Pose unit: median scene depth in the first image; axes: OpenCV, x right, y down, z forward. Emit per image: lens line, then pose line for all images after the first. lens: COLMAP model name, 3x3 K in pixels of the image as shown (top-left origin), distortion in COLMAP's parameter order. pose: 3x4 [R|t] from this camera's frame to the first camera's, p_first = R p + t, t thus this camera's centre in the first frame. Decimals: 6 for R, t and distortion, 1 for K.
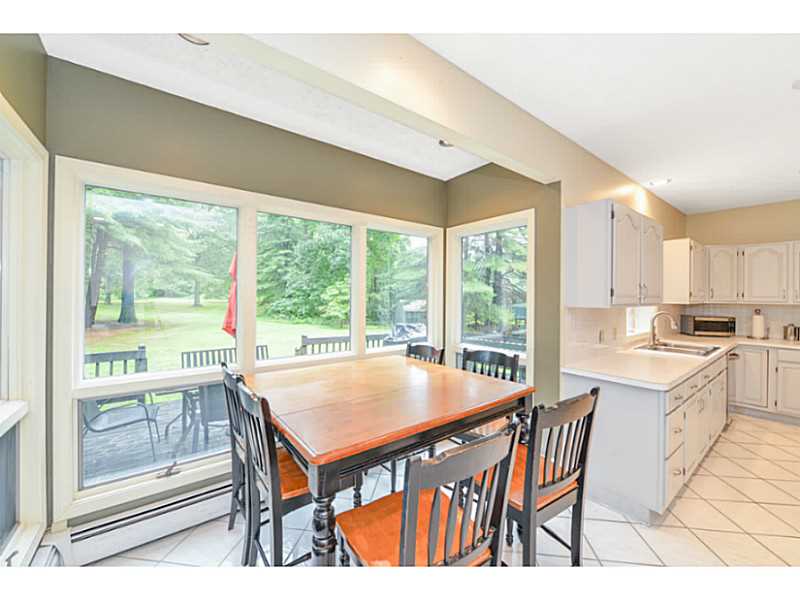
lens RADIAL K [[319.2, 0, 397.6], [0, 319.2, 297.9], [0, 0, 1]] dist [-0.009464, -0.000477]
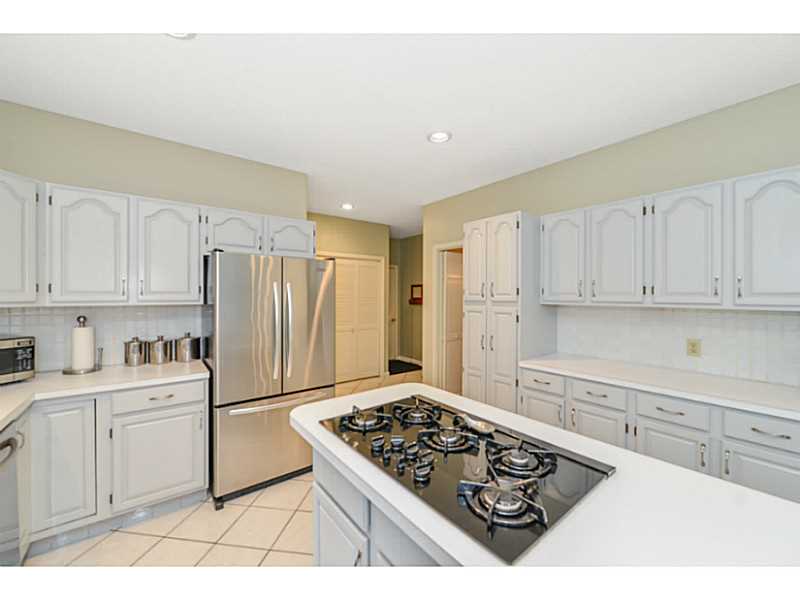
lens RADIAL K [[319.2, 0, 396.8], [0, 319.2, 293.9], [0, 0, 1]] dist [-0.009464, -0.000477]
pose [[0.006151, -0.003842, 0.999974, 0.615818], [0.004551, 0.999982, 0.003814, 0.000424], [-0.999971, 0.004527, 0.006168, 0.469239]]
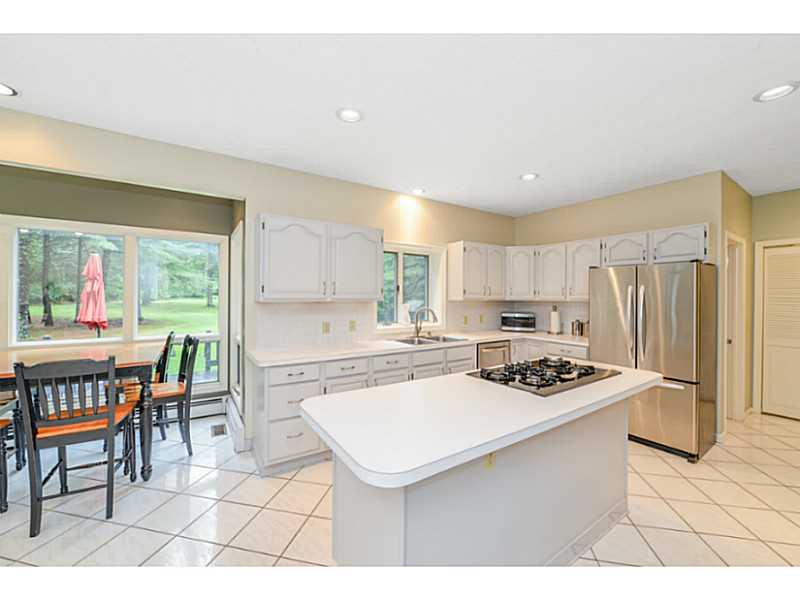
lens RADIAL K [[319.2, 0, 401.1], [0, 319.2, 294.6], [0, 0, 1]] dist [-0.009464, -0.000477]
pose [[0.997906, -0.002951, -0.064619, 0.689718], [0.002119, 0.999914, -0.012940, 0.010584], [0.064652, 0.012776, 0.997826, -0.100971]]
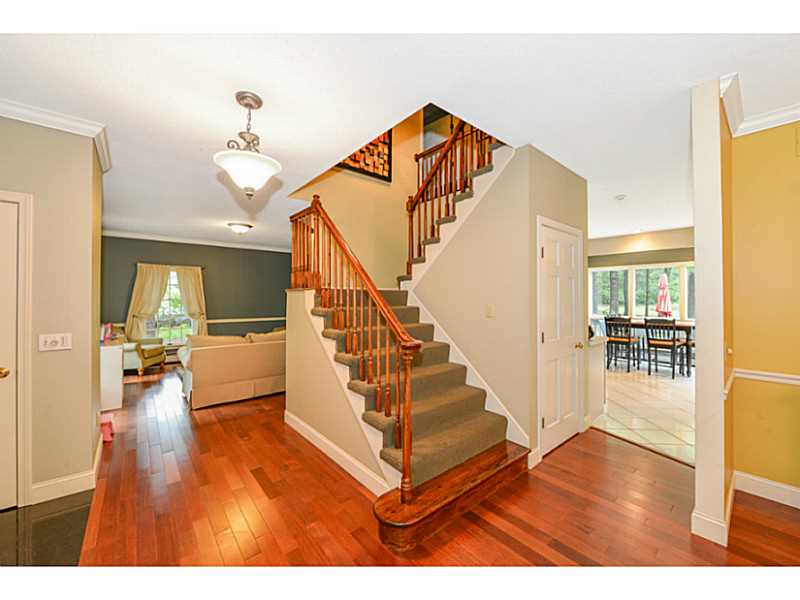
lens RADIAL K [[319.2, 0, 400.2], [0, 319.2, 296.3], [0, 0, 1]] dist [-0.009464, -0.000477]
pose [[0.053366, -0.009164, -0.998533, 1.414204], [-0.010063, 0.999902, -0.009714, 0.024953], [0.998524, 0.010567, 0.053269, -0.799295]]
